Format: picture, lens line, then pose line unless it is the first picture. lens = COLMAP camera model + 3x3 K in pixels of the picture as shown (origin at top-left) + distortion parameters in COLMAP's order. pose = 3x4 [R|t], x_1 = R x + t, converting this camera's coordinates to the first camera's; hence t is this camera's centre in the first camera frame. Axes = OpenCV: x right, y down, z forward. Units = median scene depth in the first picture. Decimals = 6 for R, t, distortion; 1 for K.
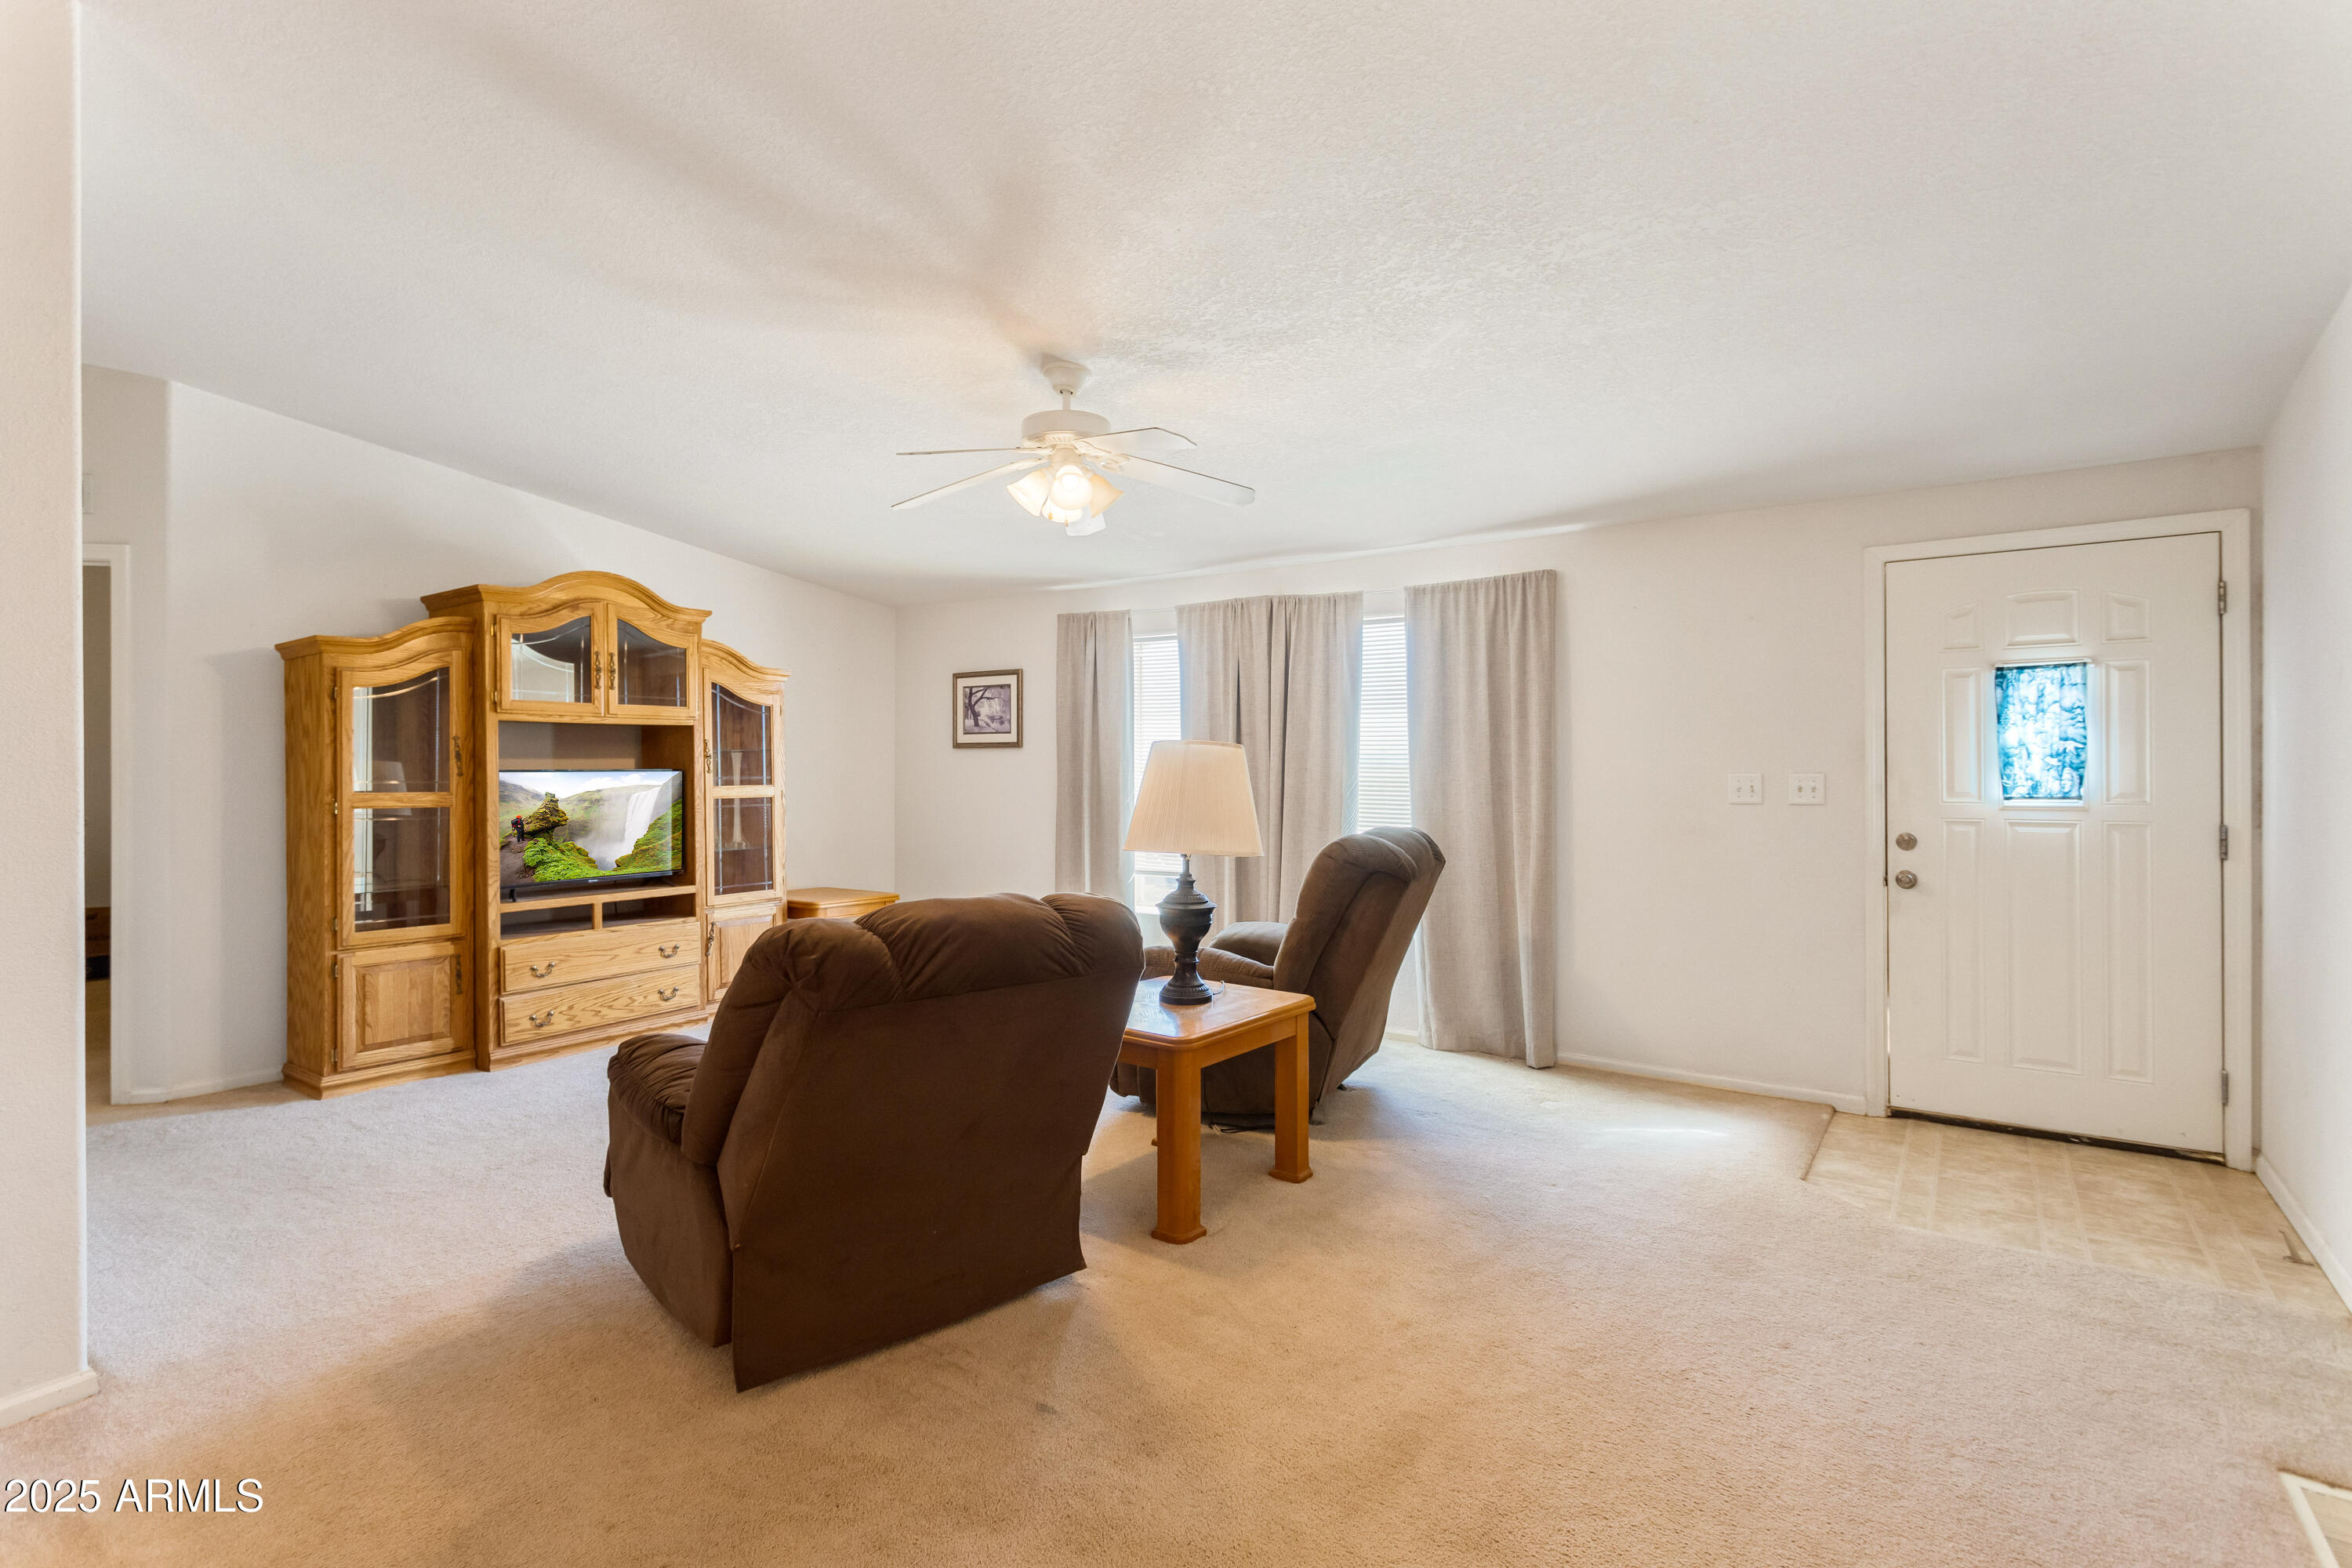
lens RADIAL K [[1146.7, 0, 1173.0], [0, 1146.7, 766.9], [0, 0, 1]] dist [0.005741, 0.000604]
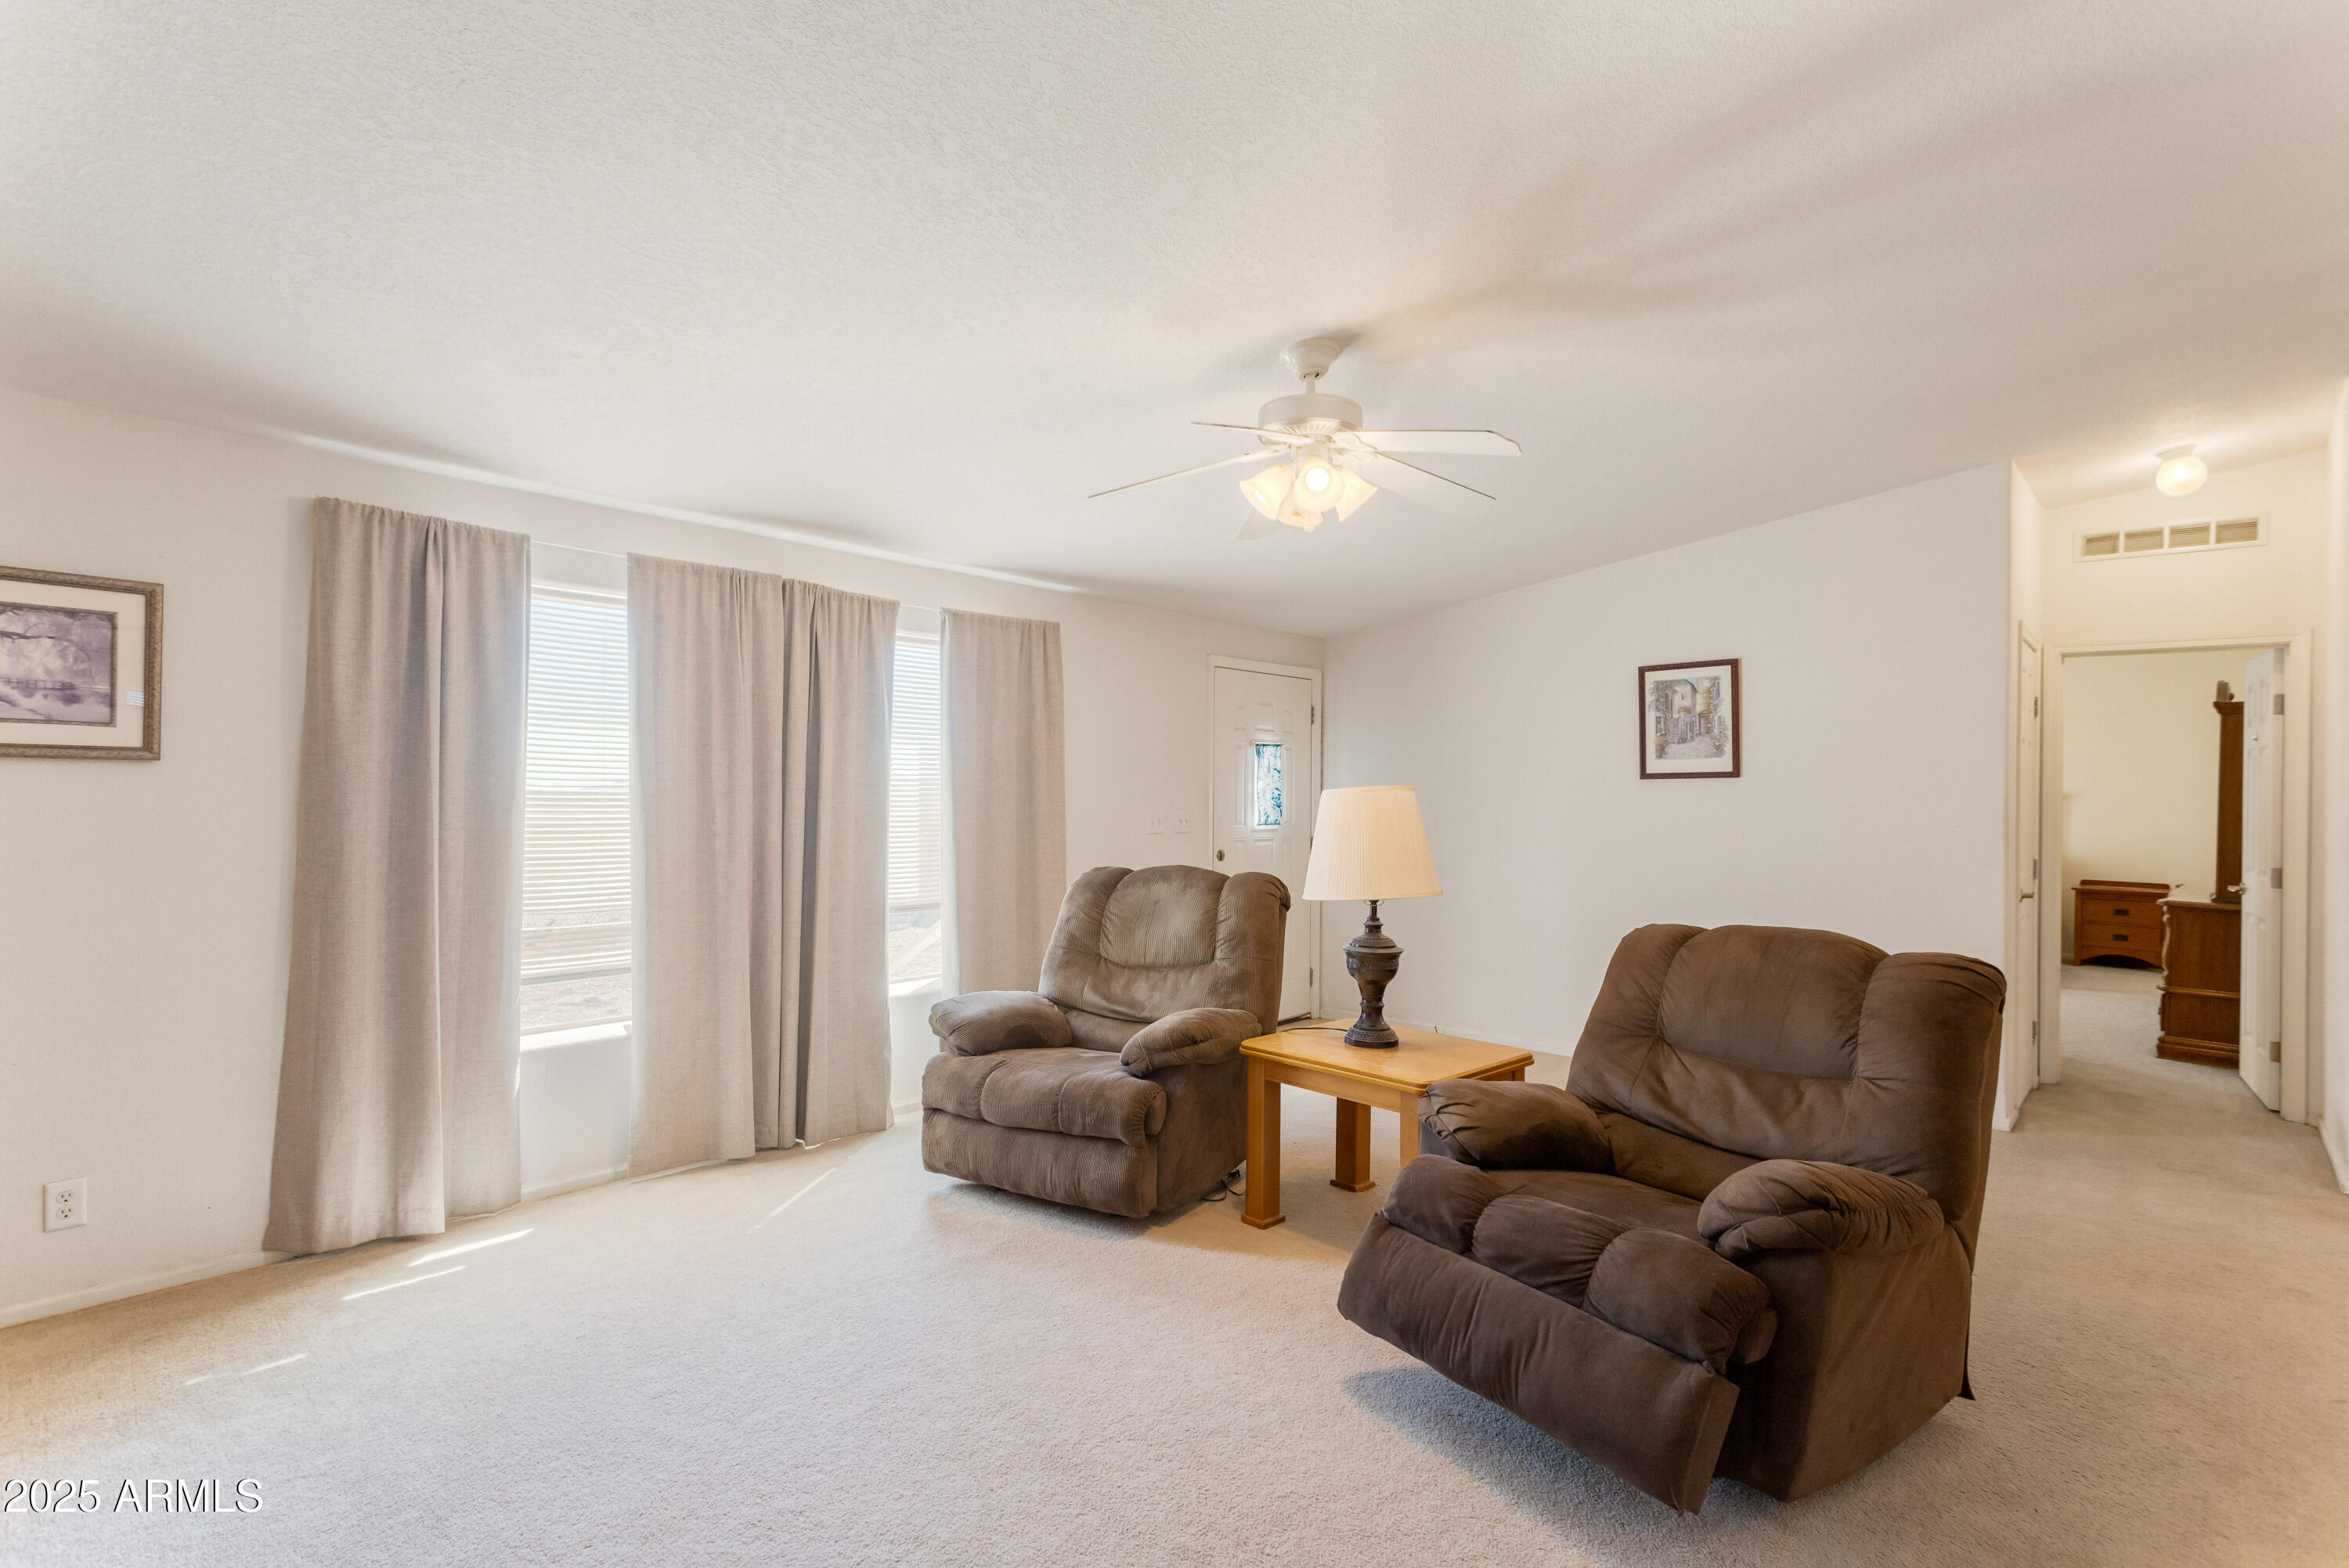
lens RADIAL K [[1145.1, 0, 1163.5], [0, 1145.1, 789.7], [0, 0, 1]] dist [0.005741, 0.000604]
pose [[0.127116, 0.006683, 0.991865, -0.708256], [-0.010913, 0.999926, -0.005339, -0.009405], [-0.991828, -0.010146, 0.127180, 0.736140]]
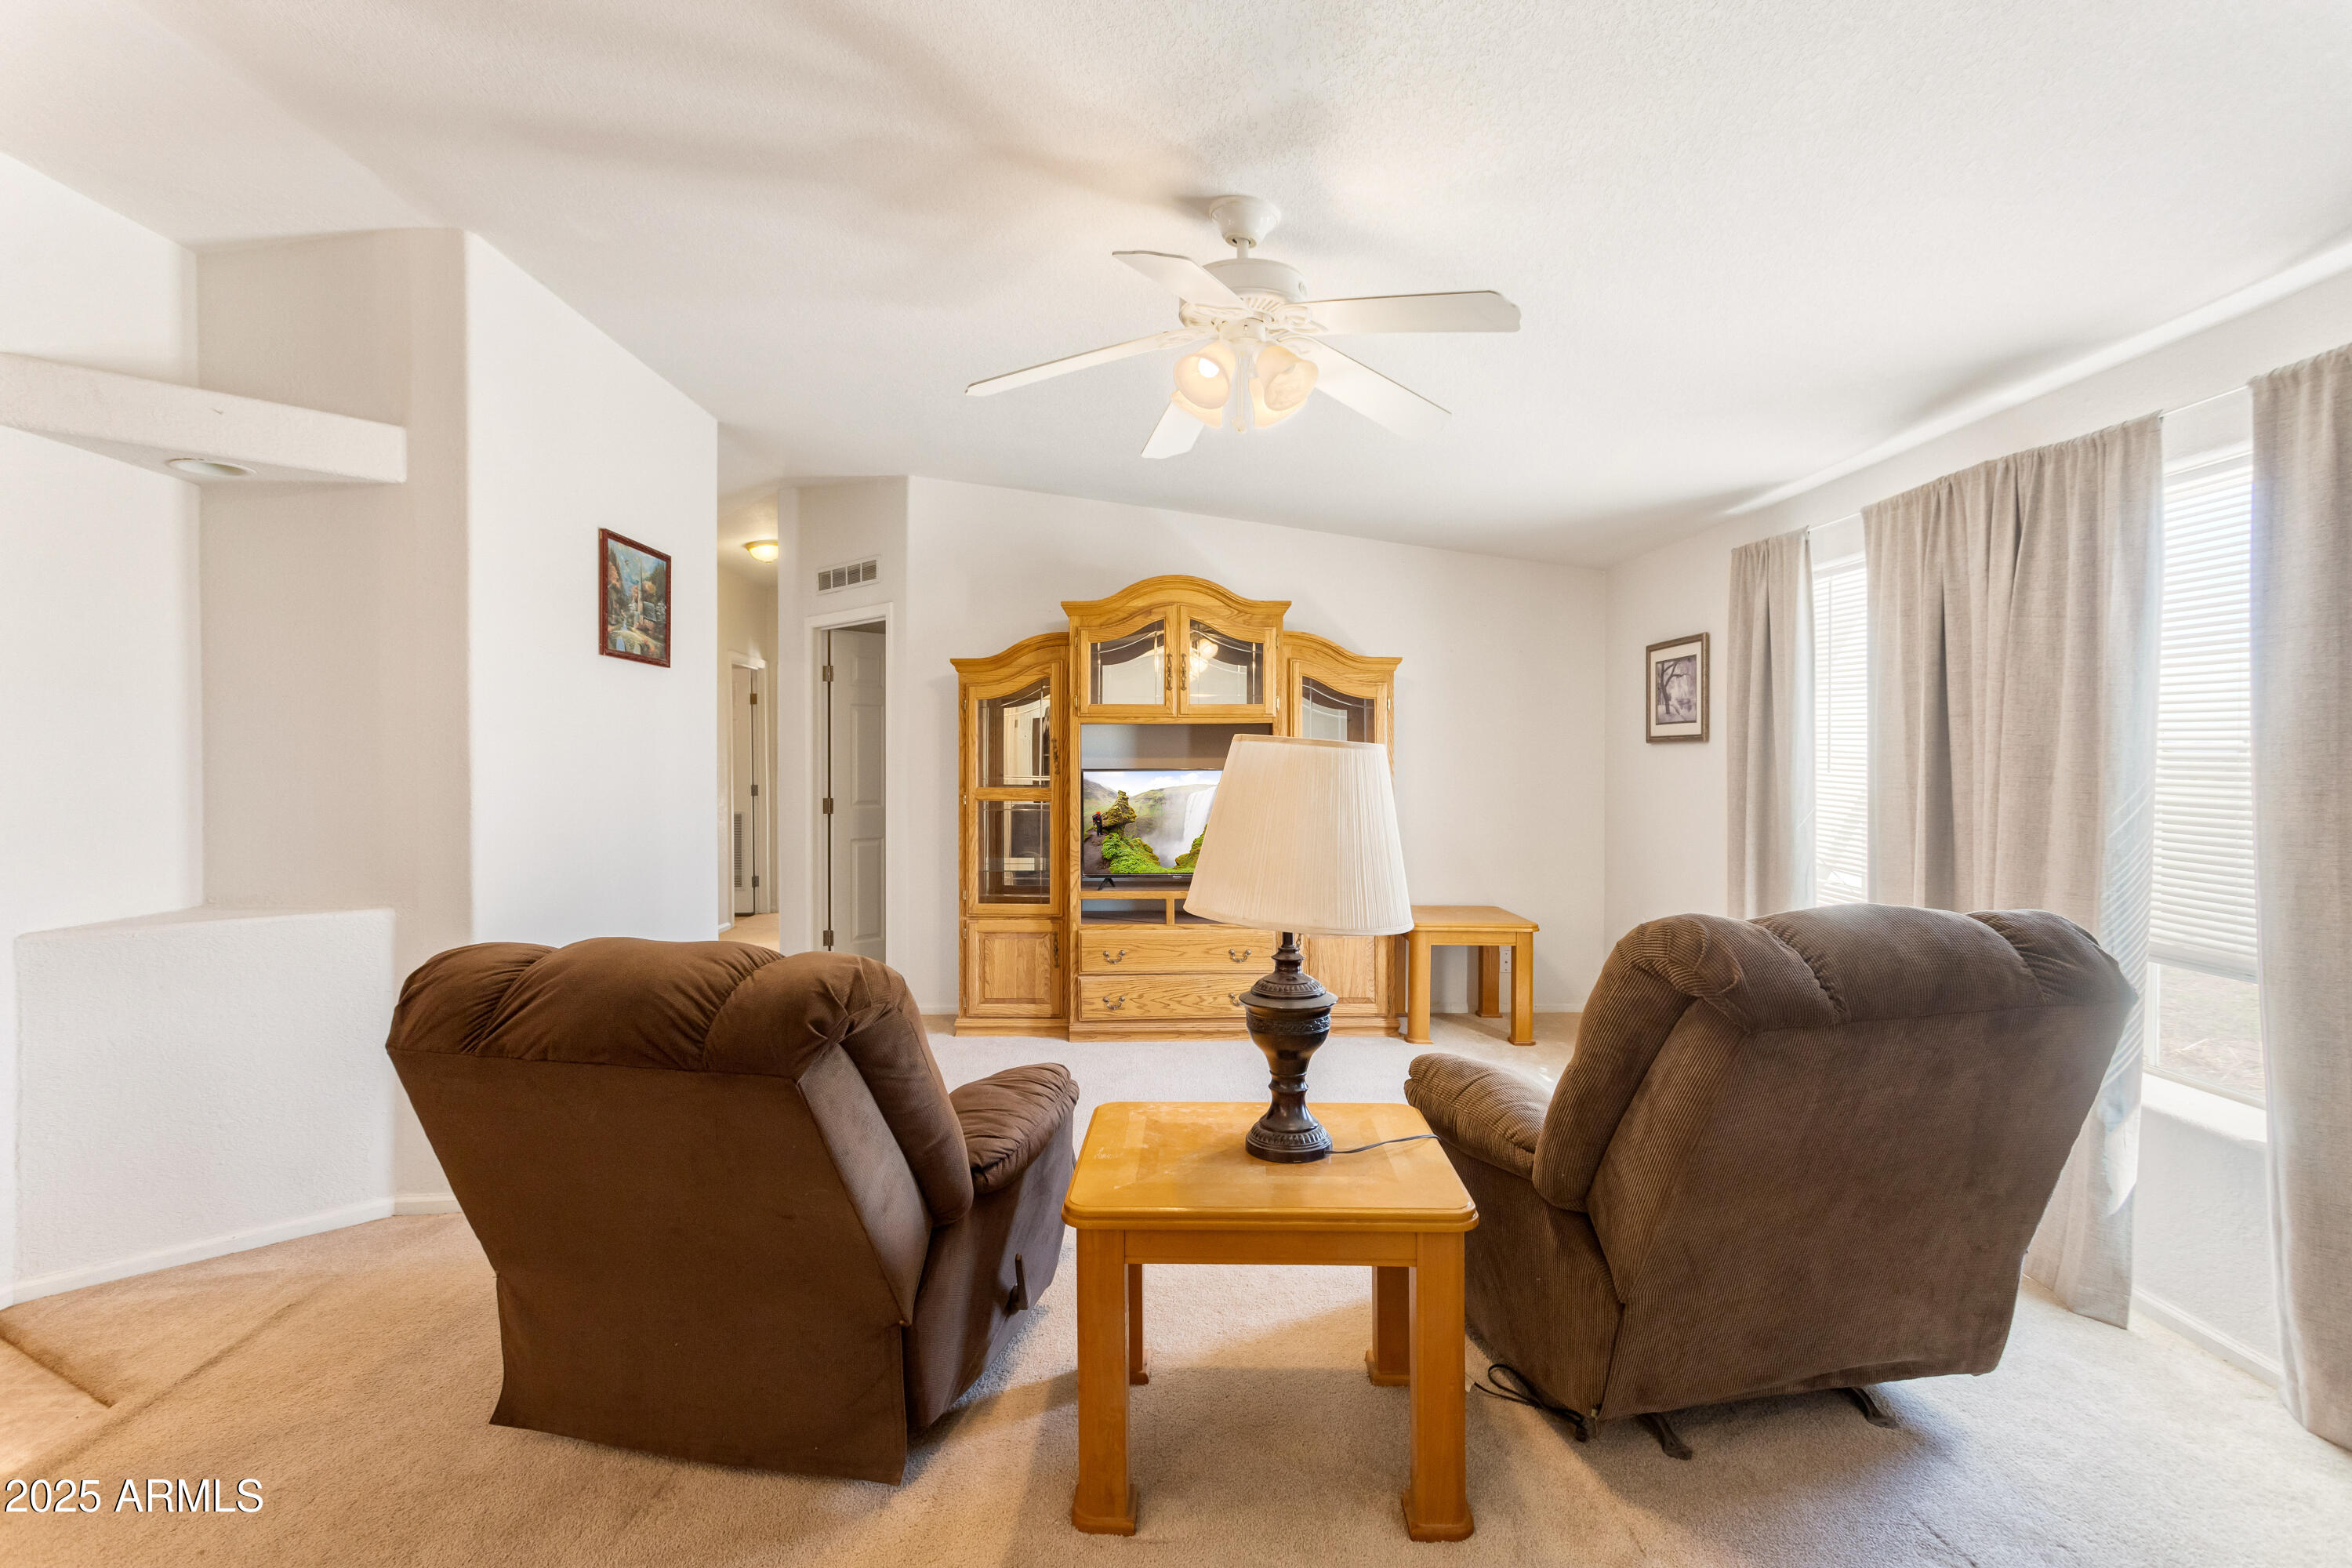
lens RADIAL K [[1146.7, 0, 1161.8], [0, 1146.7, 771.4], [0, 0, 1]] dist [0.005741, 0.000604]
pose [[0.593182, 0.010090, -0.805005, 0.328034], [-0.003067, 0.999943, 0.010273, -0.006263], [0.805063, -0.003625, 0.593179, 0.398099]]
